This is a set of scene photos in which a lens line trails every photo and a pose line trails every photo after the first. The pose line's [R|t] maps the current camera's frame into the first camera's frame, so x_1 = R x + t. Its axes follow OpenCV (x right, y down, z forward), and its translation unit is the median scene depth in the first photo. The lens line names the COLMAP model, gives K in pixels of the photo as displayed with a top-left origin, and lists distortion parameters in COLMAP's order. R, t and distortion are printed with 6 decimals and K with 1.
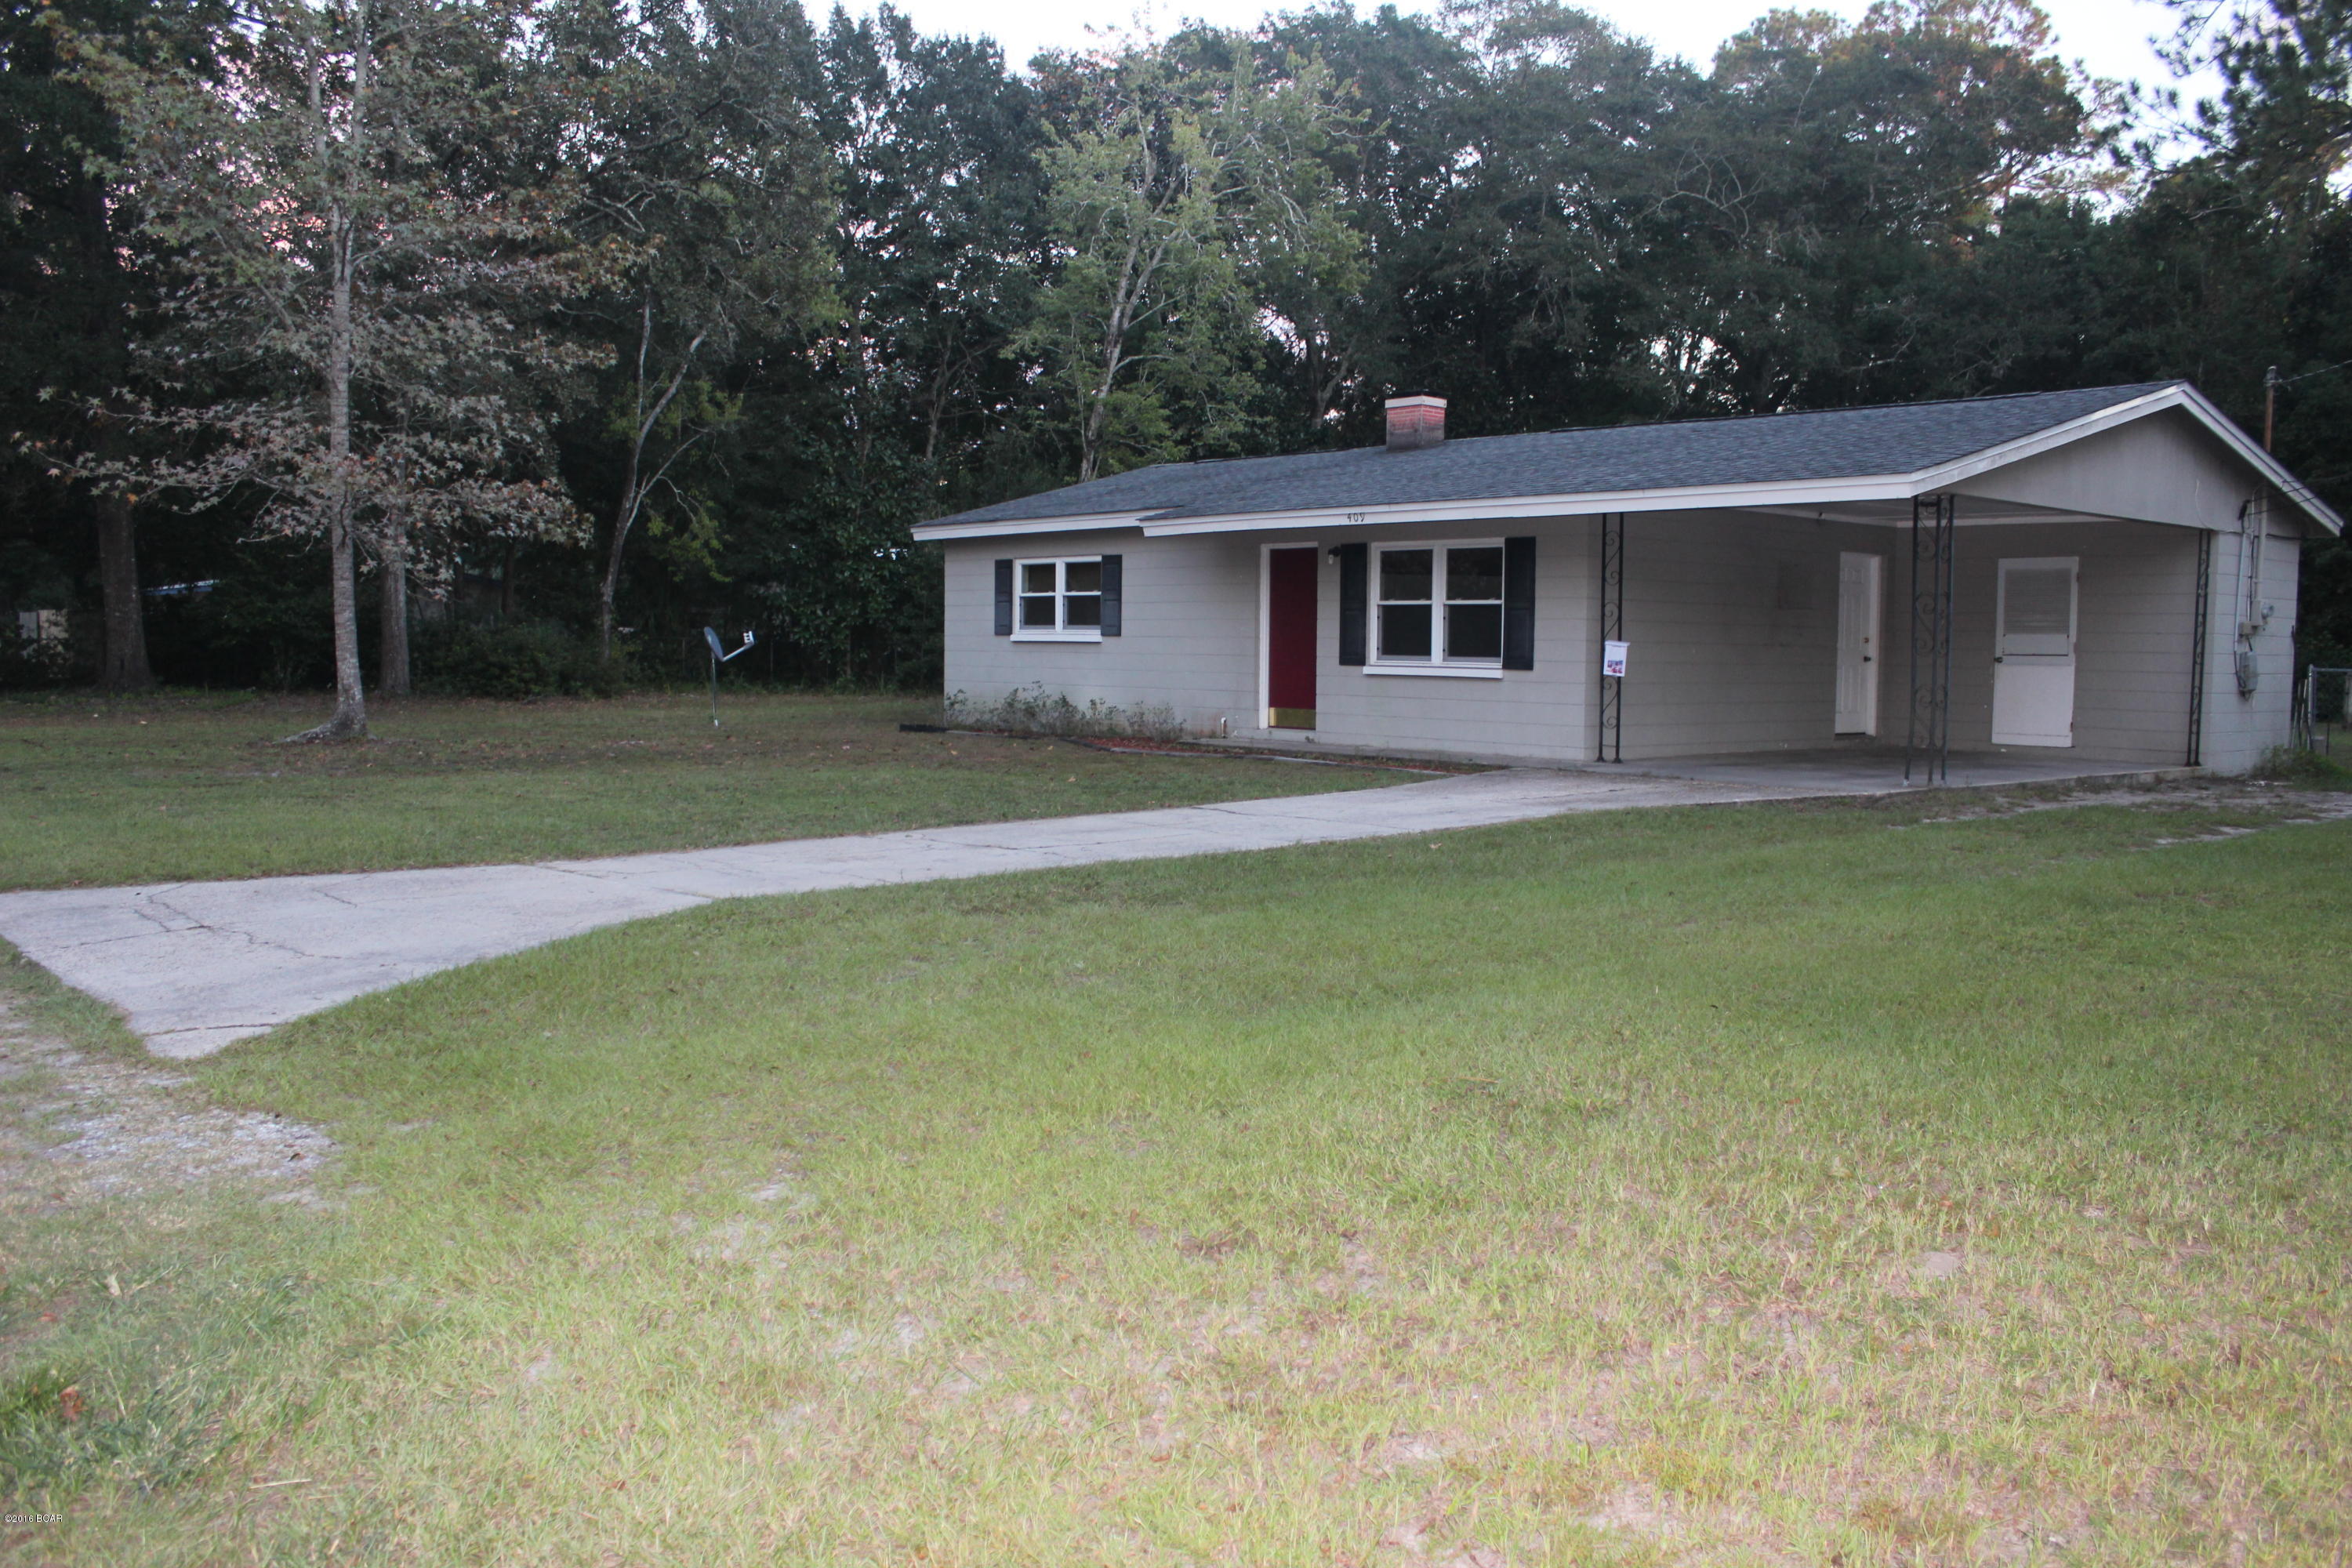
lens RADIAL K [[1943.5, 0, 1176.0], [0, 1943.5, 784.0], [0, 0, 1]] dist [-0.106129, 0.014198]
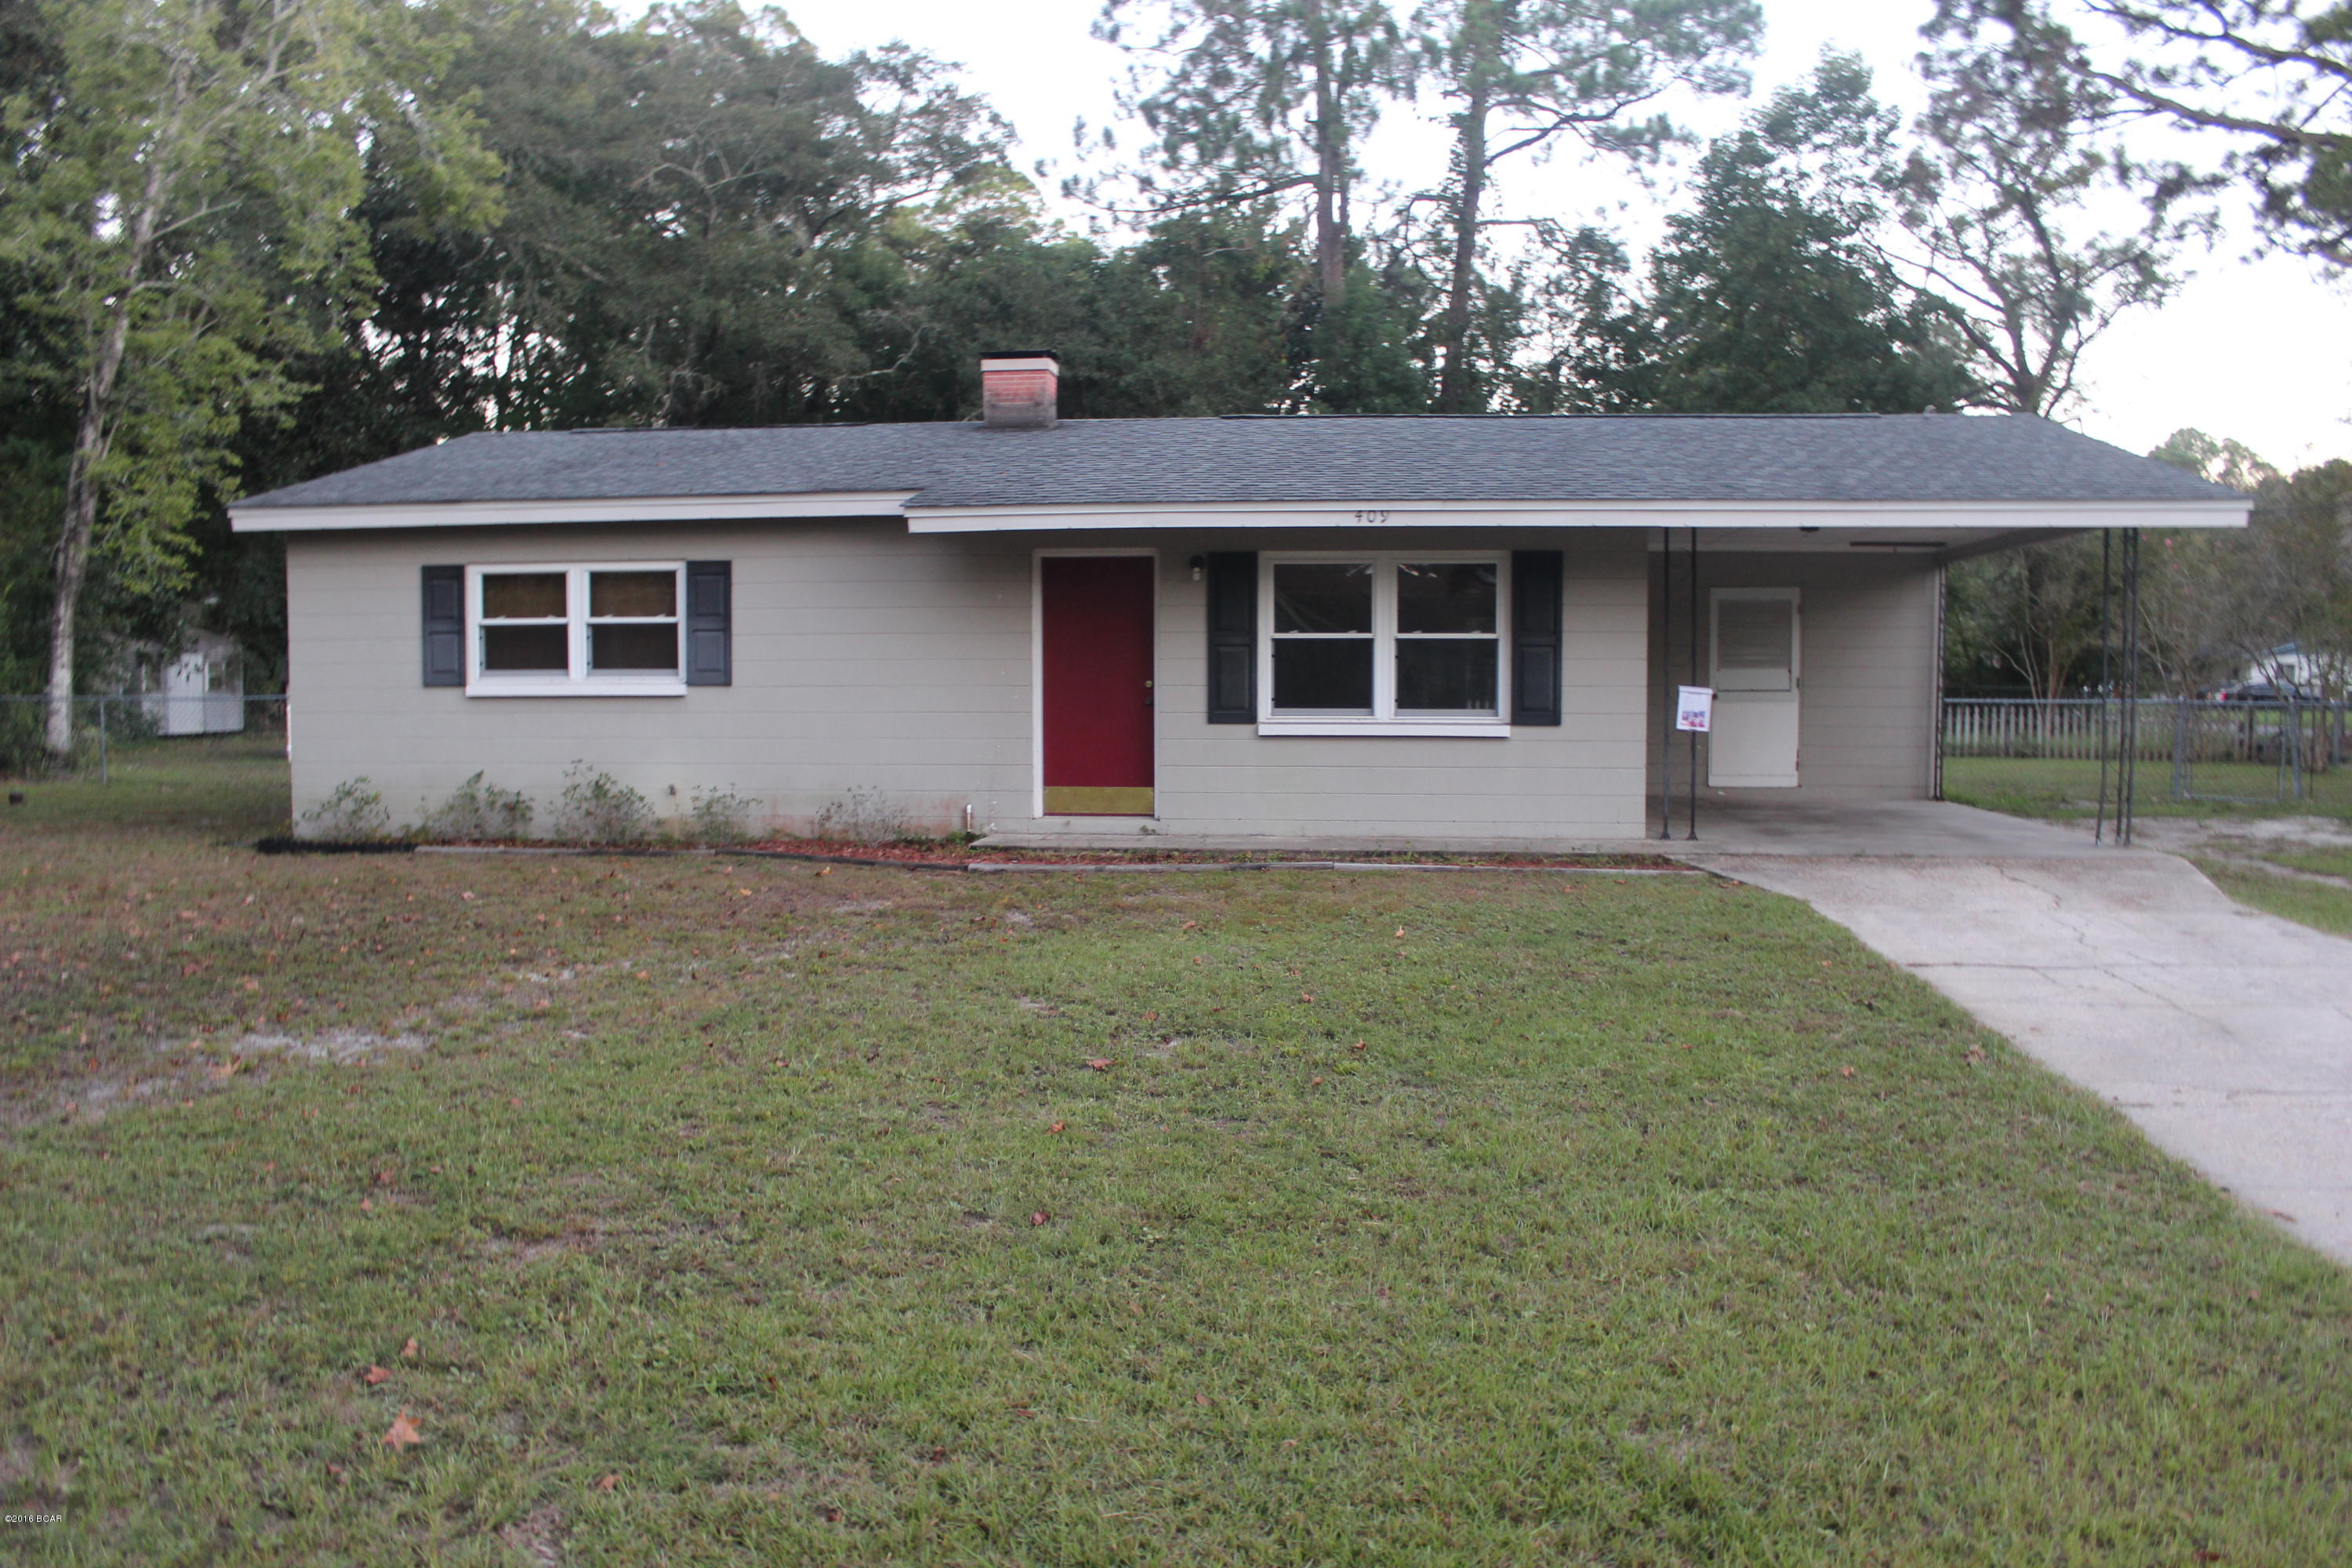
lens RADIAL K [[1943.5, 0, 1176.0], [0, 1943.5, 784.0], [0, 0, 1]] dist [-0.106129, 0.014198]
pose [[0.736712, -0.048255, 0.674482, -0.398225], [0.058078, 0.998280, 0.007984, -0.044872], [-0.673708, 0.033291, 0.738248, 0.477703]]
